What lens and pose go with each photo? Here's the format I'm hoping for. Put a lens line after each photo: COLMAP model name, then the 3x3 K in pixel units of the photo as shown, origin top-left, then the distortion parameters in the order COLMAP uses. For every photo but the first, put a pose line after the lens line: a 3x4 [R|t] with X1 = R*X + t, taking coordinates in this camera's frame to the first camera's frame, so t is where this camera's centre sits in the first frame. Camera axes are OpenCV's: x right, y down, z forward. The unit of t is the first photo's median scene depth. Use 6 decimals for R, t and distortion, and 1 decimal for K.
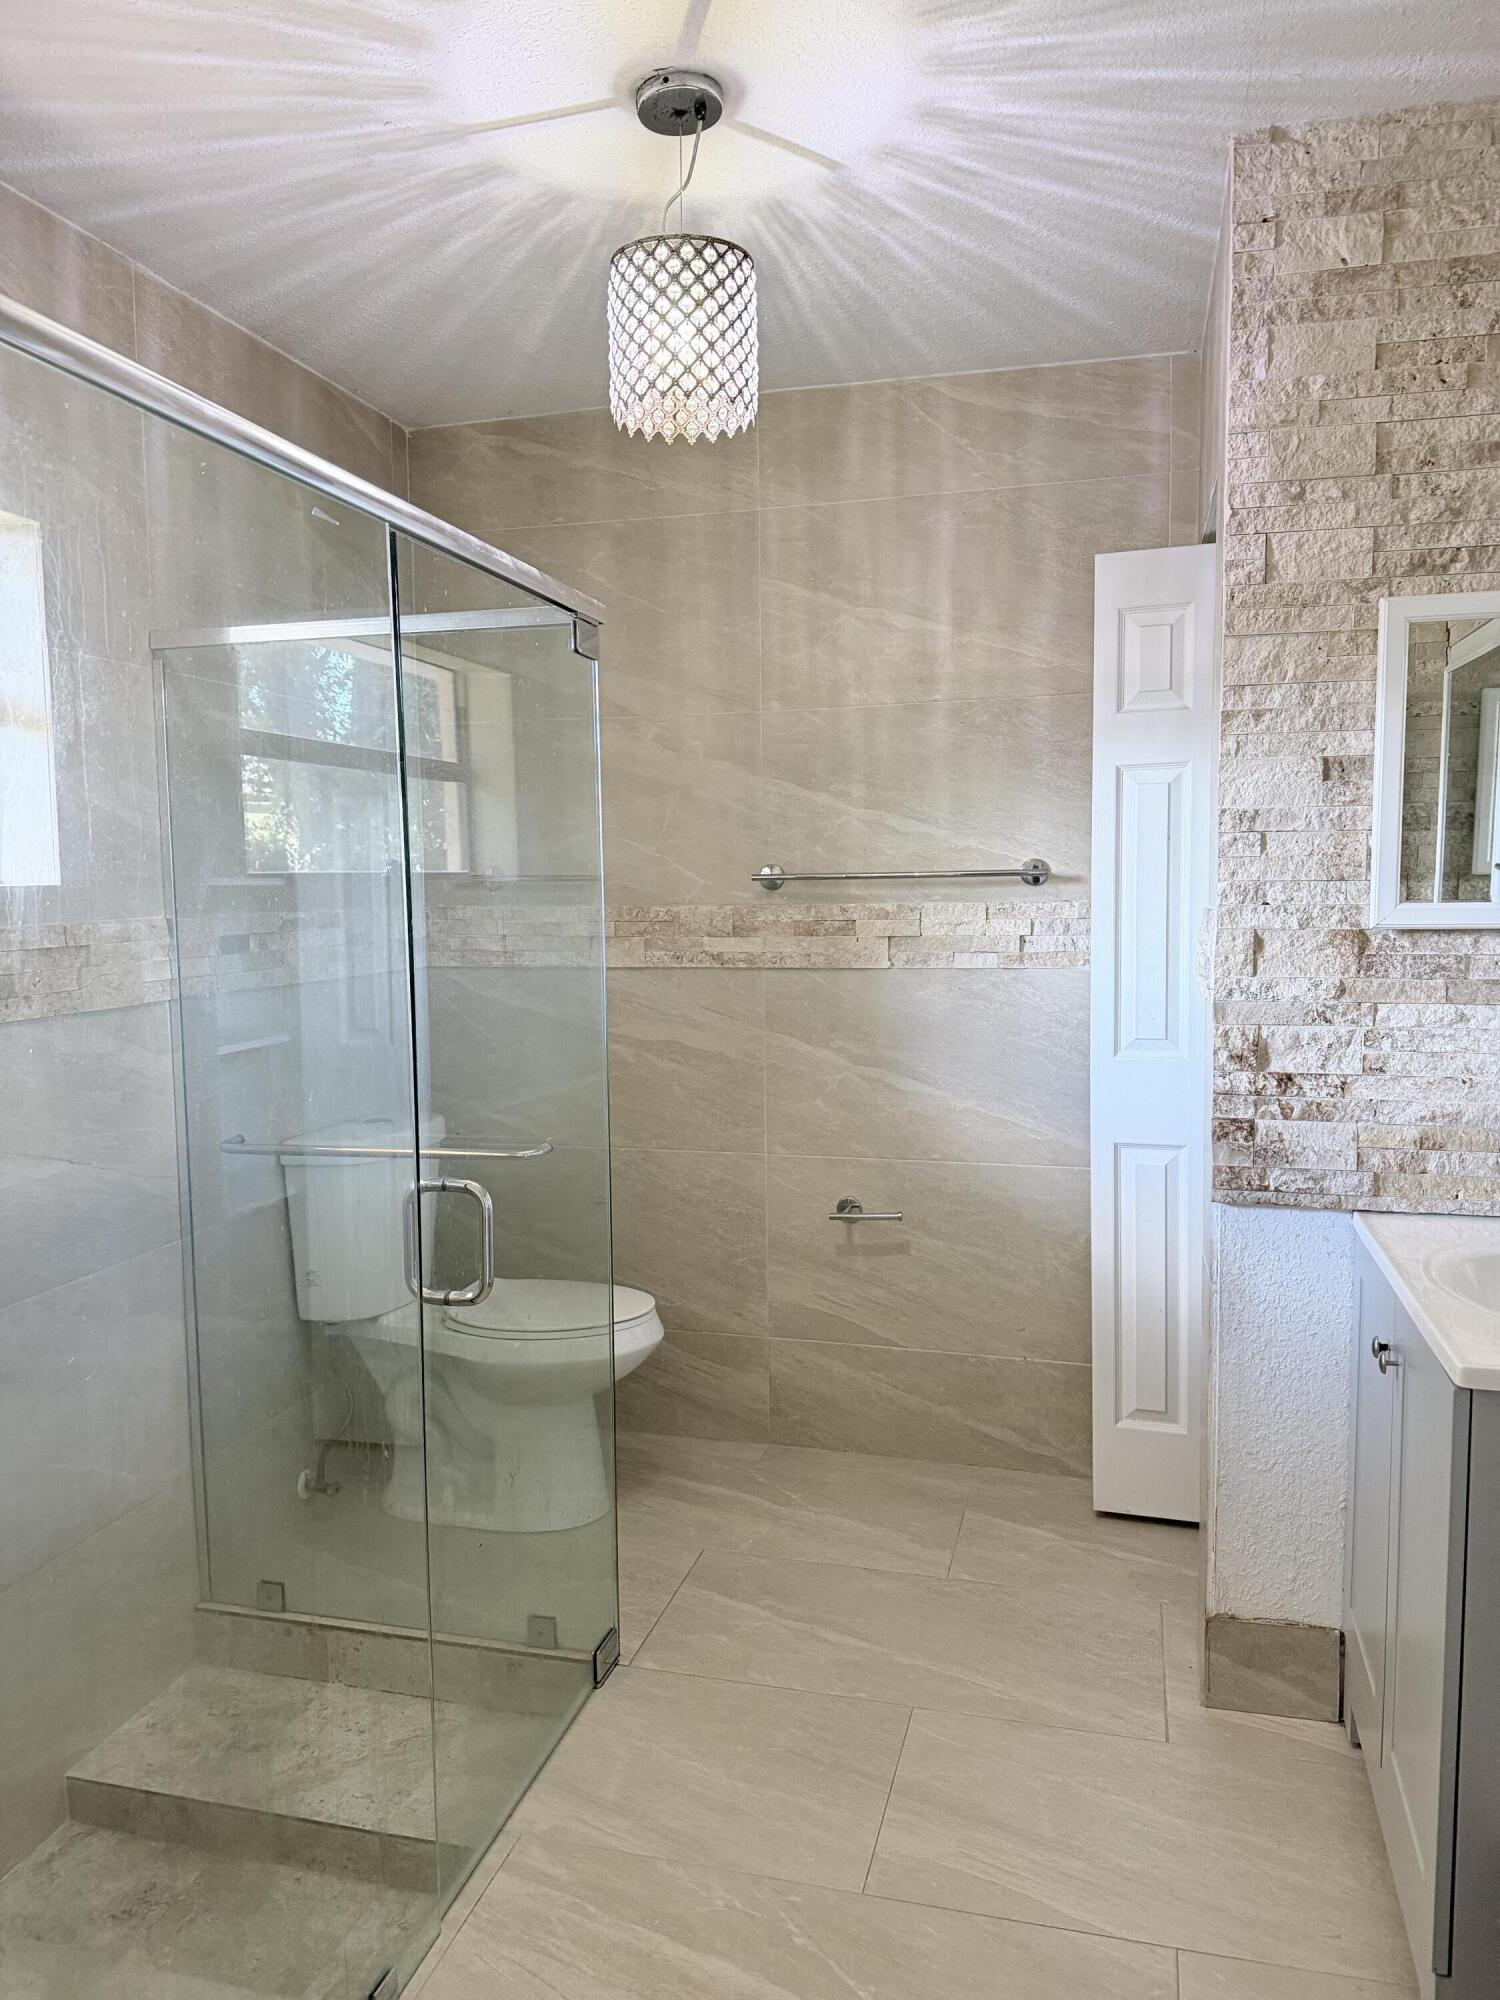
lens RADIAL K [[1403.9, 0, 750.0], [0, 1403.9, 1007.0], [0, 0, 1]] dist [0.041719, -0.051832]
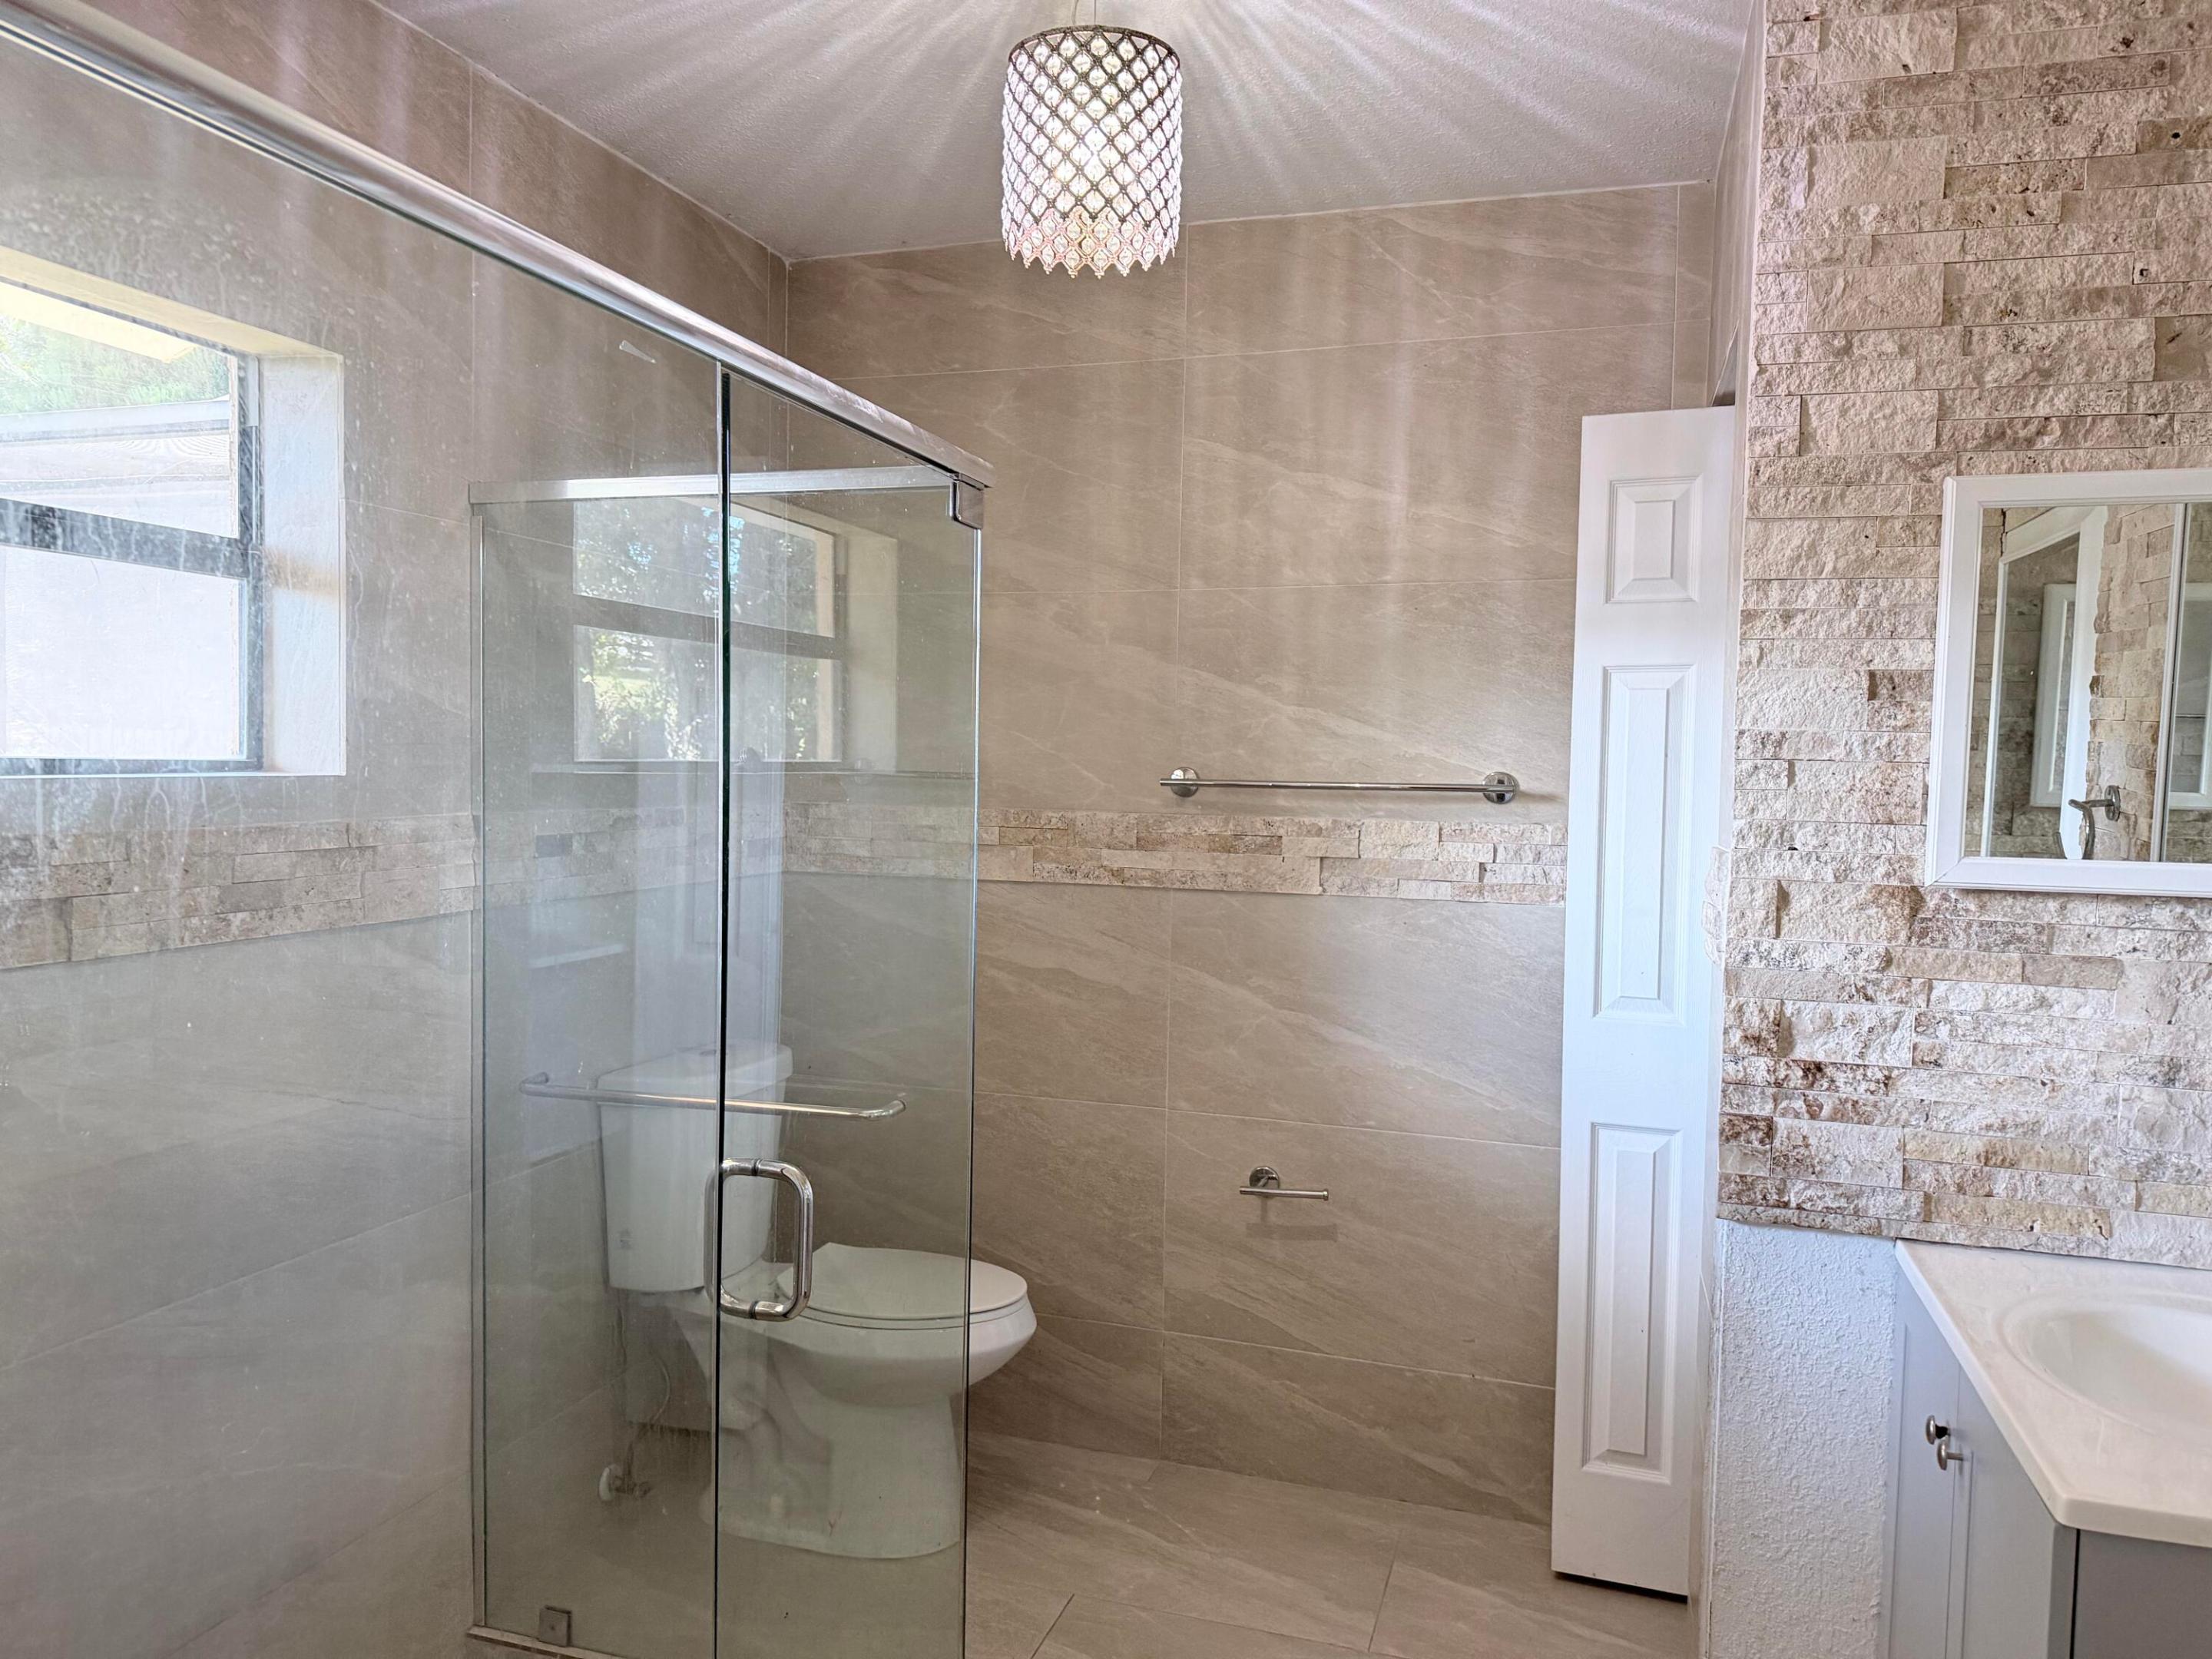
lens RADIAL K [[1552.7, 0, 1089.0], [0, 1552.7, 839.9], [0, 0, 1]] dist [0.041719, -0.051832]
pose [[0.998010, 0.034272, -0.052934, 0.011423], [-0.036353, 0.998582, -0.038880, -0.027309], [0.051526, 0.040727, 0.997841, 0.084111]]
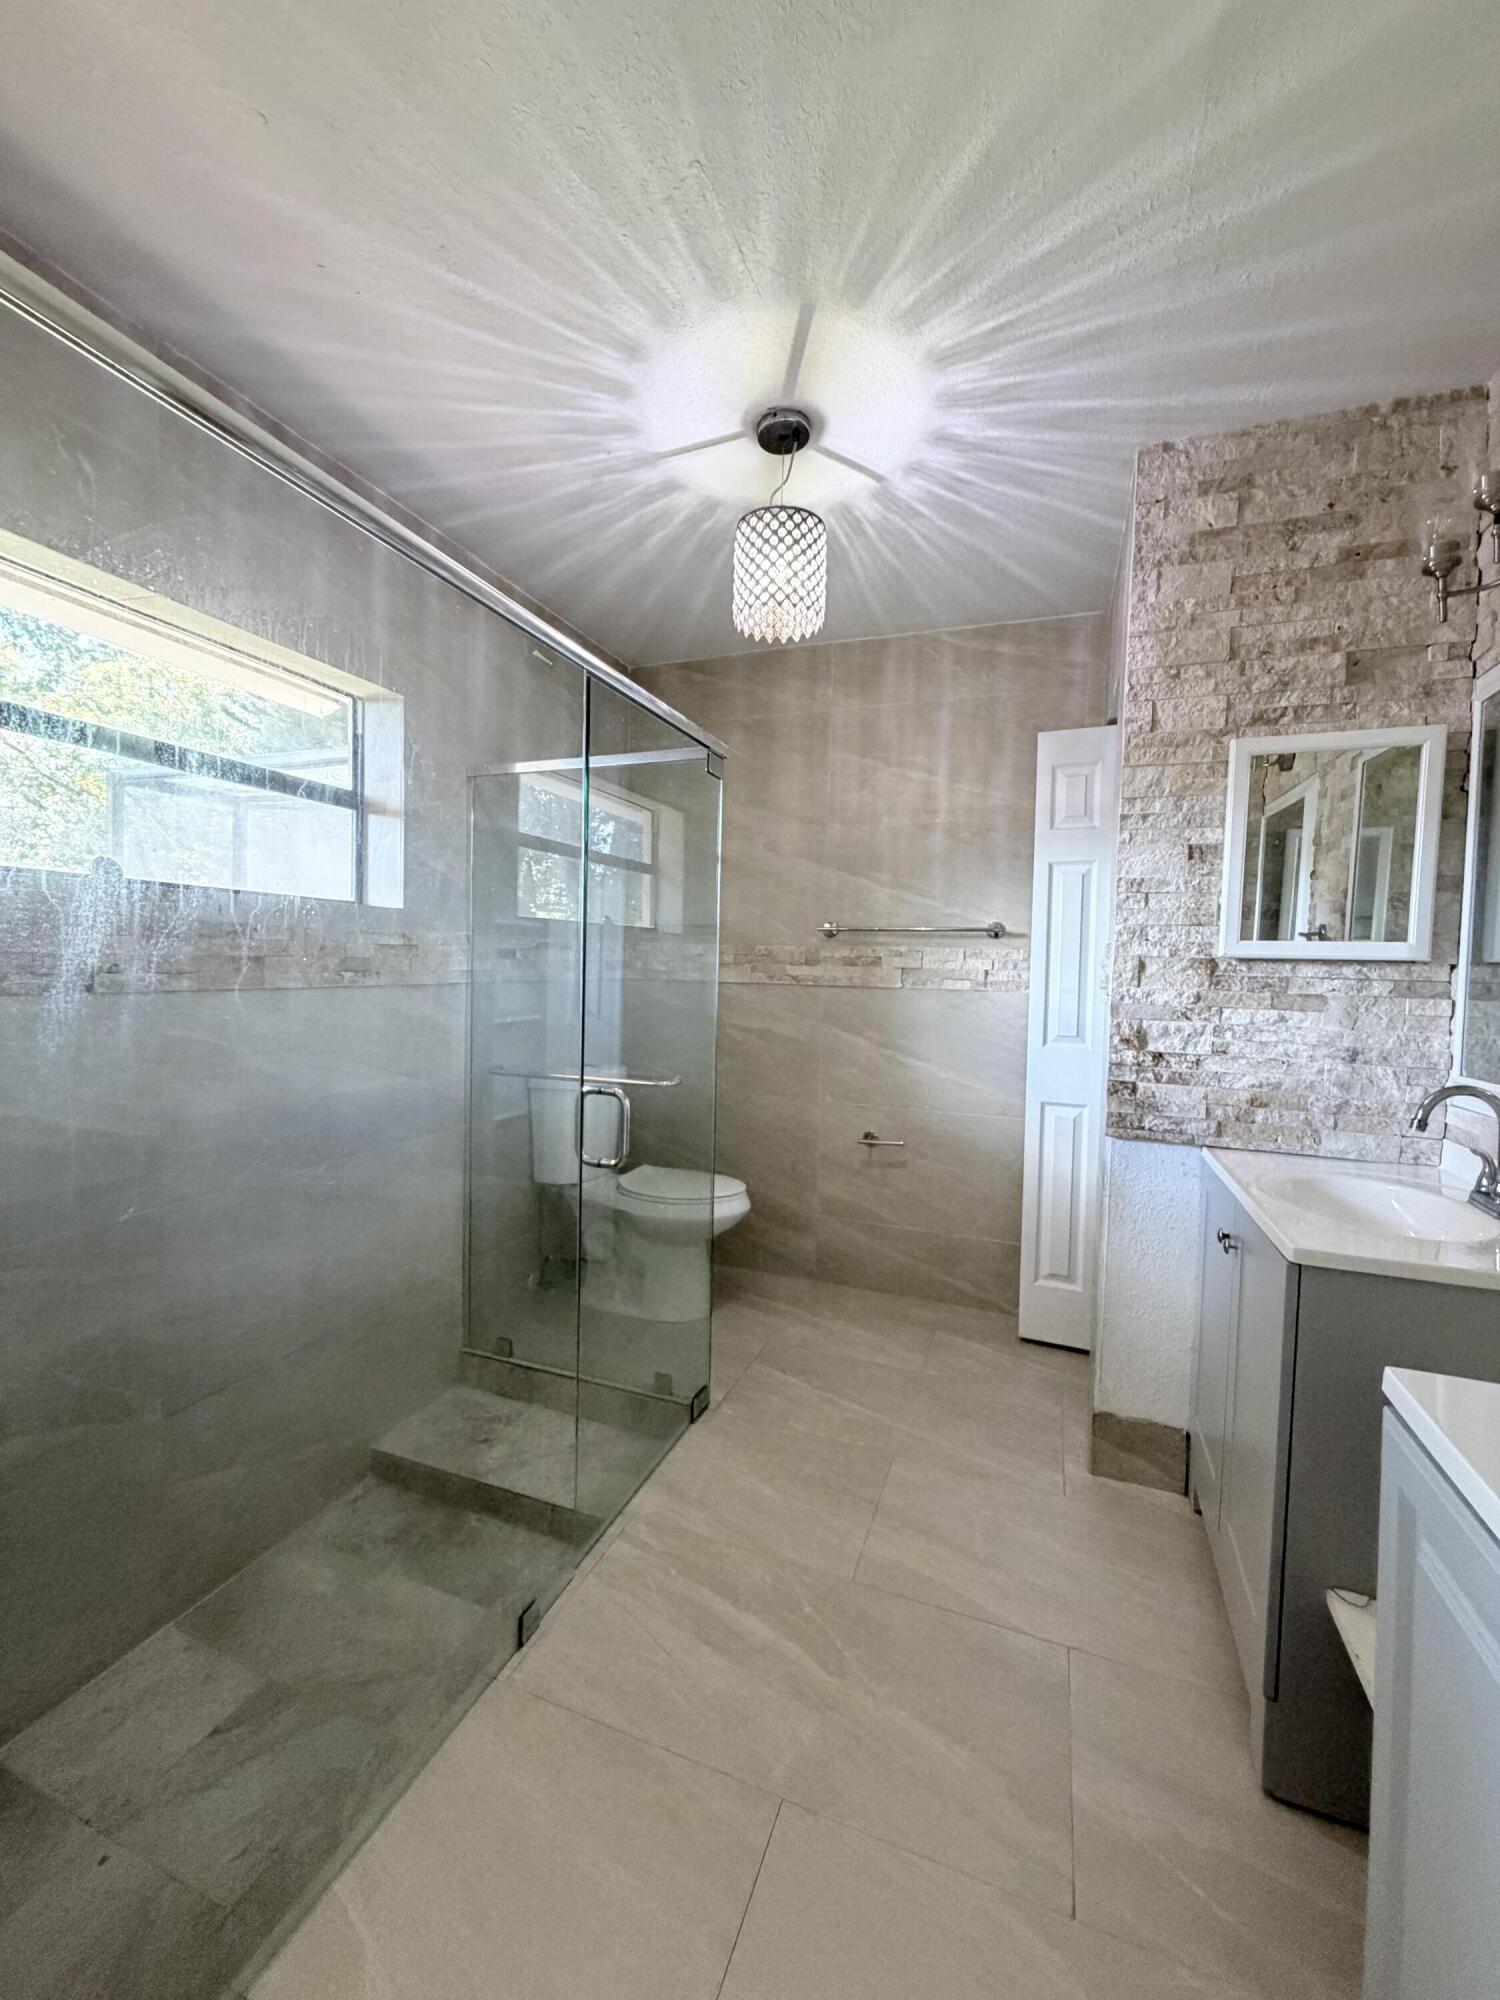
lens RADIAL K [[795.6, 0, 750.6], [0, 795.6, 996.3], [0, 0, 1]] dist [0.003001, -0.000160]
pose [[0.994260, 0.041407, -0.098650, 0.024905], [-0.045994, 0.997942, -0.044686, 0.042824], [0.096597, 0.048967, 0.994118, 0.099578]]
